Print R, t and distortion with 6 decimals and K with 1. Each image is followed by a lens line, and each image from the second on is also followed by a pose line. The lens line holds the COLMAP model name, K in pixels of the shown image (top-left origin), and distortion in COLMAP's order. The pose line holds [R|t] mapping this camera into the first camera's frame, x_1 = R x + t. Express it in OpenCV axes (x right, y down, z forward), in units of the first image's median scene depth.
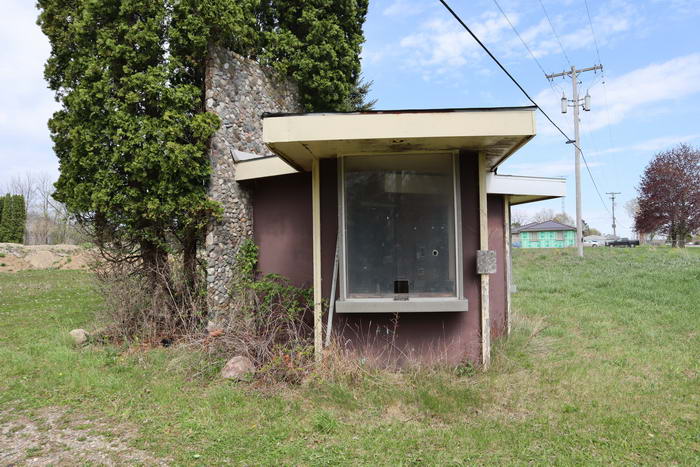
lens RADIAL K [[488.8, 0, 350.0], [0, 488.8, 233.5], [0, 0, 1]] dist [-0.073377, 0.005105]
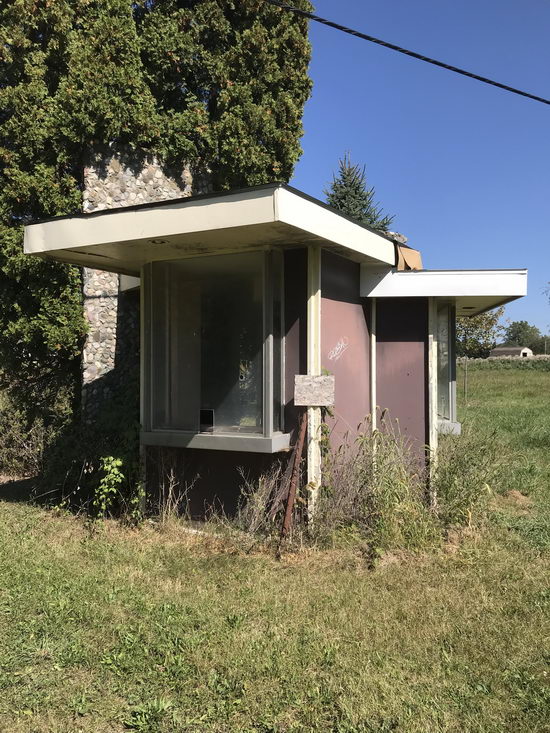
lens RADIAL K [[626.1, 0, 276.7], [0, 626.1, 354.9], [0, 0, 1]] dist [0.015515, 0.000910]
pose [[0.918286, 0.003547, -0.395901, 0.496963], [0.002068, 0.999903, 0.013755, -0.008259], [0.395912, -0.013450, 0.918190, 0.065296]]
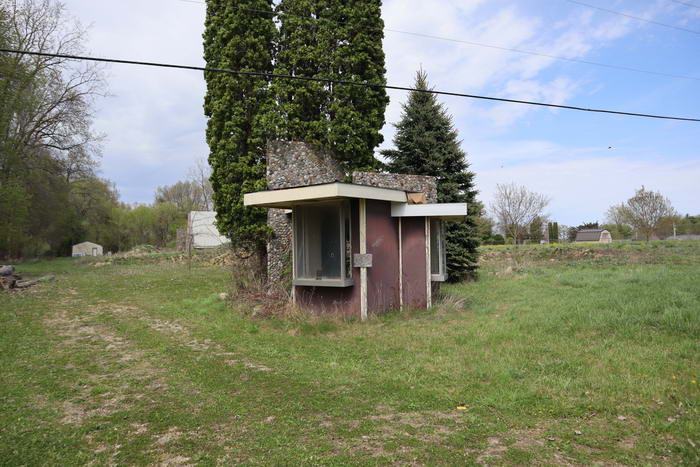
lens RADIAL K [[488.8, 0, 350.0], [0, 488.8, 233.5], [0, 0, 1]] dist [-0.073377, 0.005105]
pose [[0.853461, -0.018046, -0.520845, 0.941965], [0.021891, 0.999760, 0.001231, -0.033430], [0.520697, -0.012453, 0.853651, -0.430899]]
